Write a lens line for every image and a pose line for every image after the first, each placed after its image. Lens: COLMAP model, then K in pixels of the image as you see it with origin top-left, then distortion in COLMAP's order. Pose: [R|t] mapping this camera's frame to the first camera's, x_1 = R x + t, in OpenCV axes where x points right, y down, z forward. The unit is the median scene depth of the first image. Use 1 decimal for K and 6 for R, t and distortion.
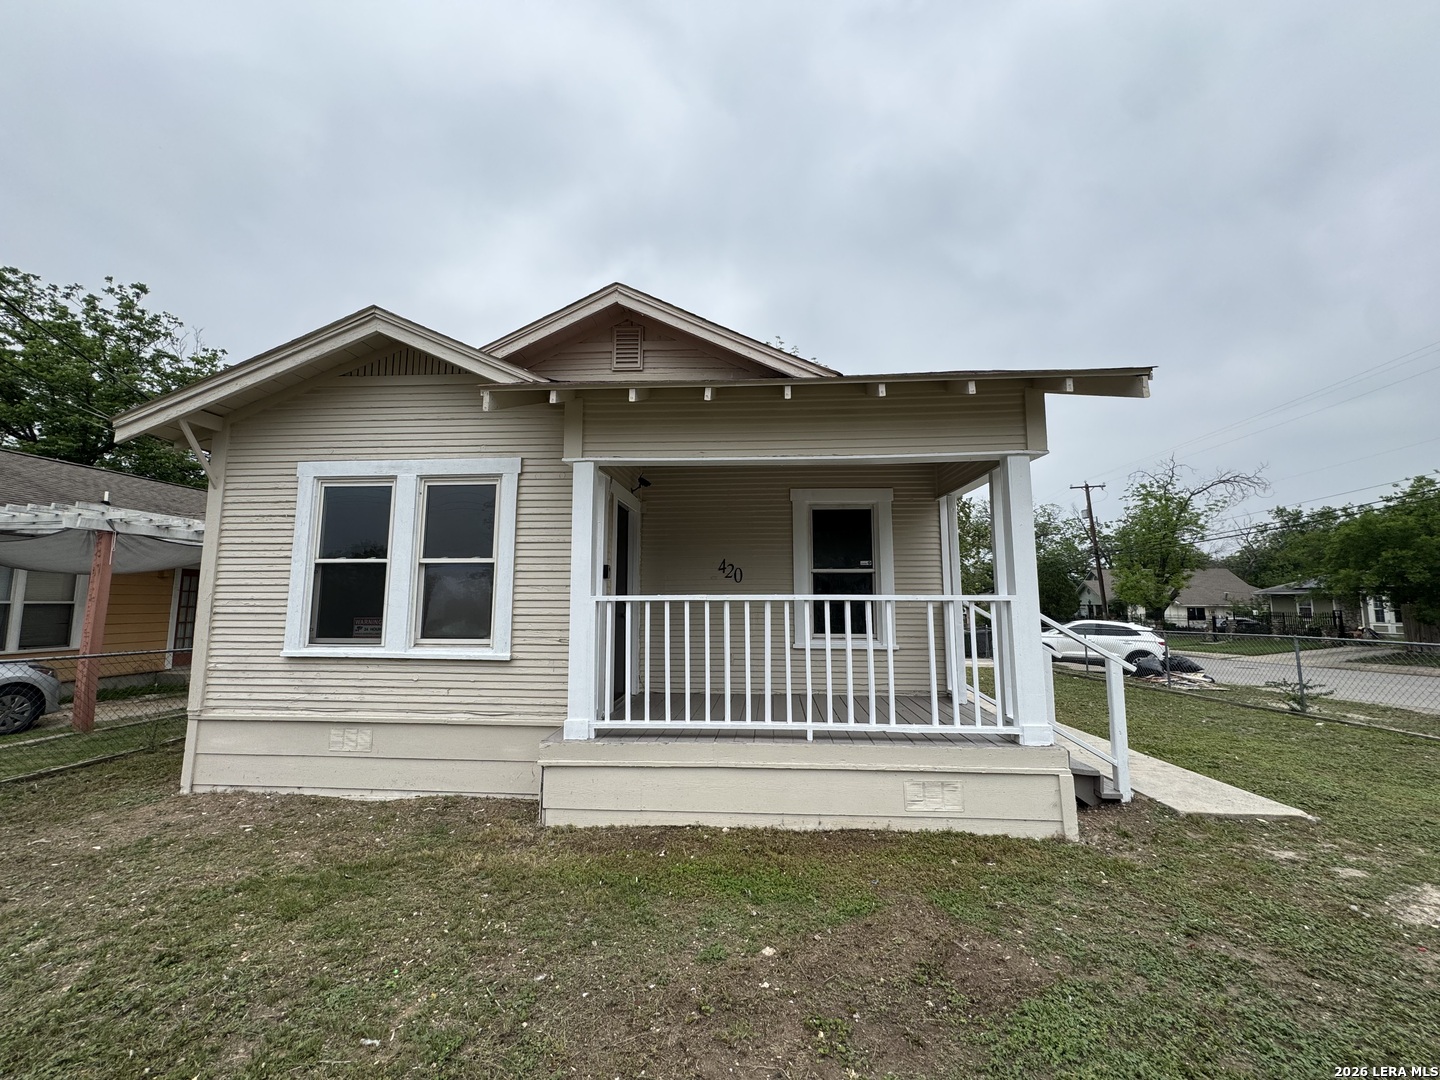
lens RADIAL K [[573.7, 0, 720.0], [0, 573.7, 540.0], [0, 0, 1]] dist [-0.002125, 0.000897]
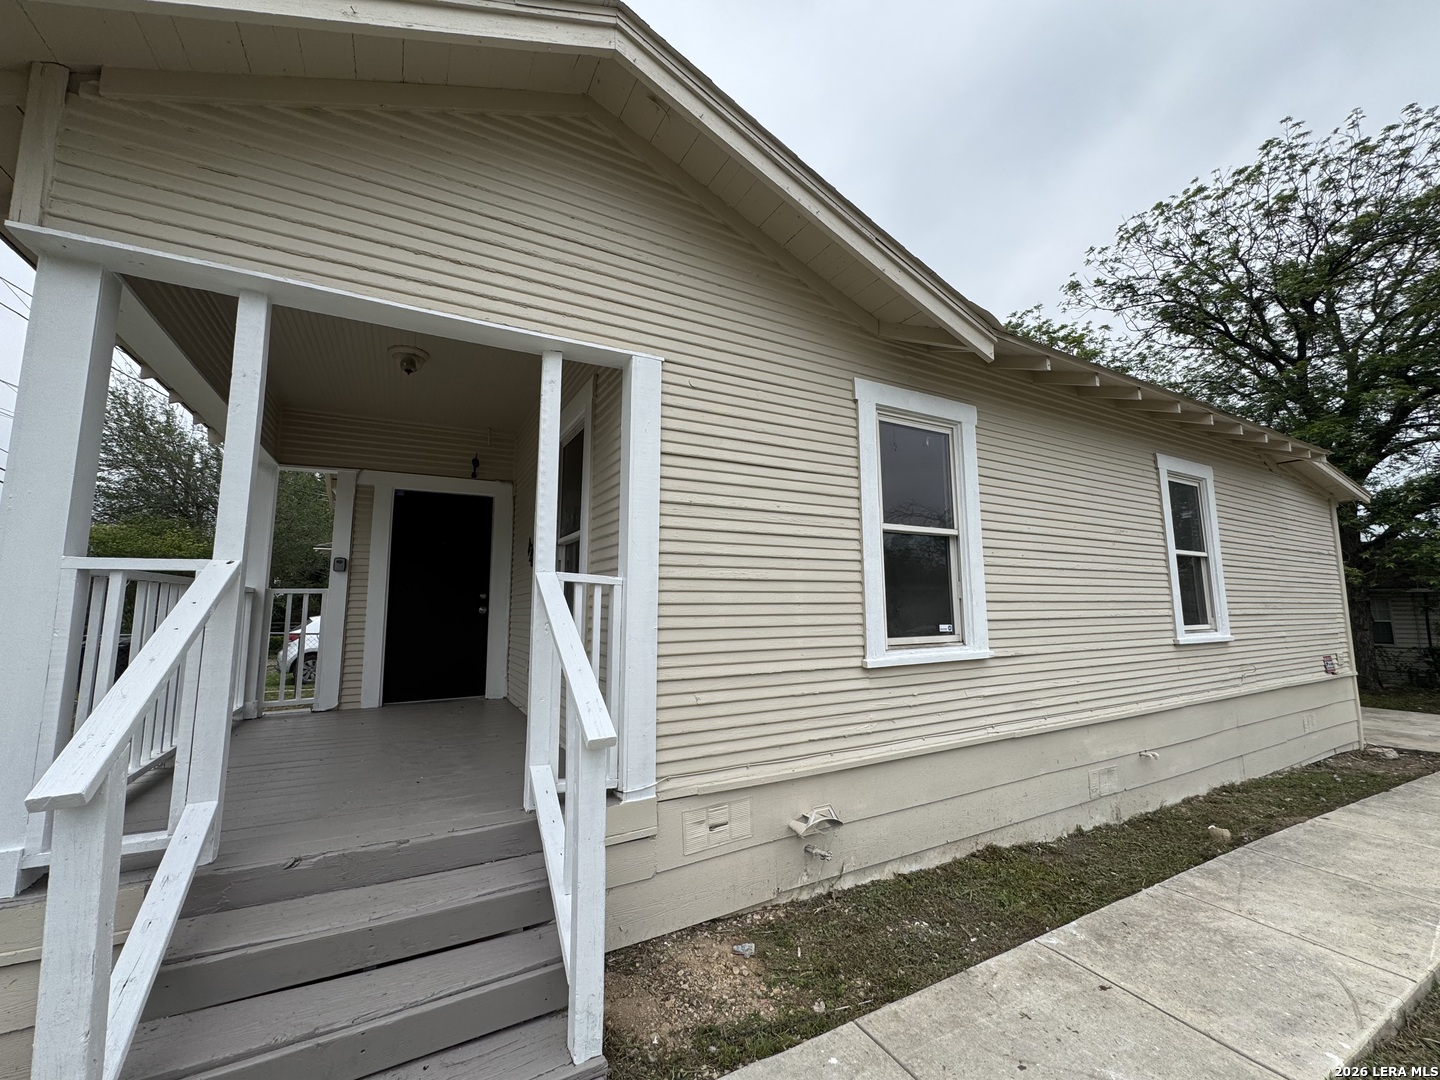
lens RADIAL K [[568.4, 0, 716.6], [0, 568.4, 534.6], [0, 0, 1]] dist [0.000559, 0.000086]
pose [[0.540960, -0.106276, -0.834307, 0.981705], [0.096565, 0.993273, -0.063914, 0.129254], [0.835487, -0.045989, 0.547583, 0.995174]]
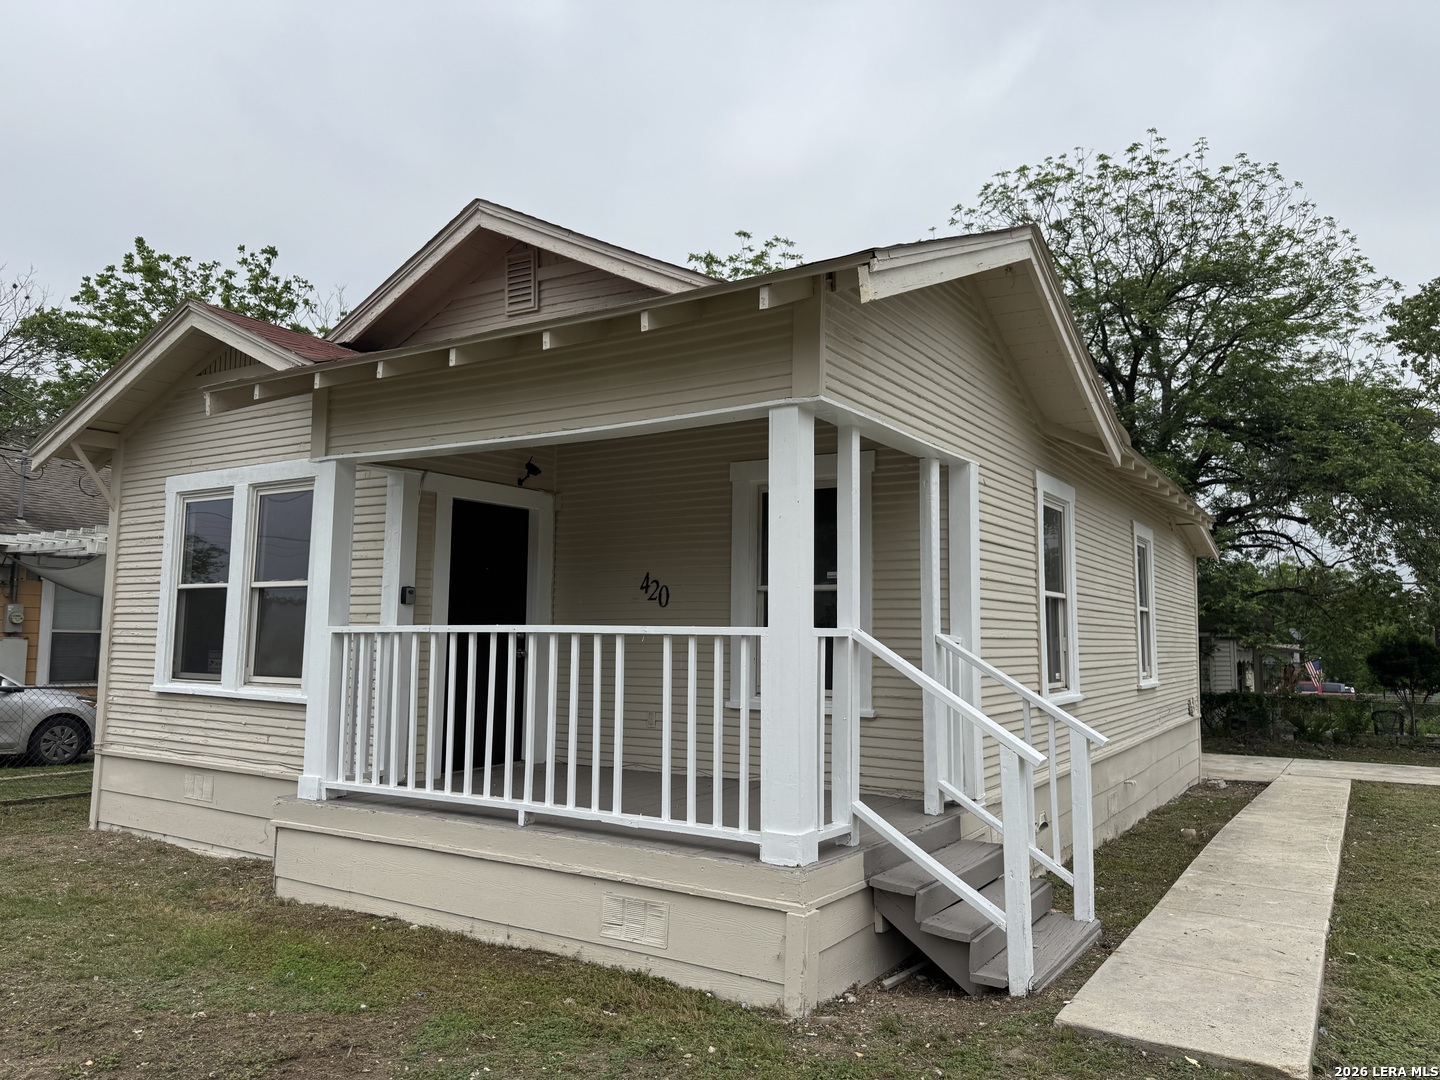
lens RADIAL K [[1015.3, 0, 720.0], [0, 1015.3, 540.0], [0, 0, 1]] dist [0.070820, -0.091728]
pose [[0.880537, -0.034998, -0.472684, 0.816082], [0.039979, 0.999200, 0.000493, -0.003190], [0.472289, -0.019331, 0.881232, -0.017491]]
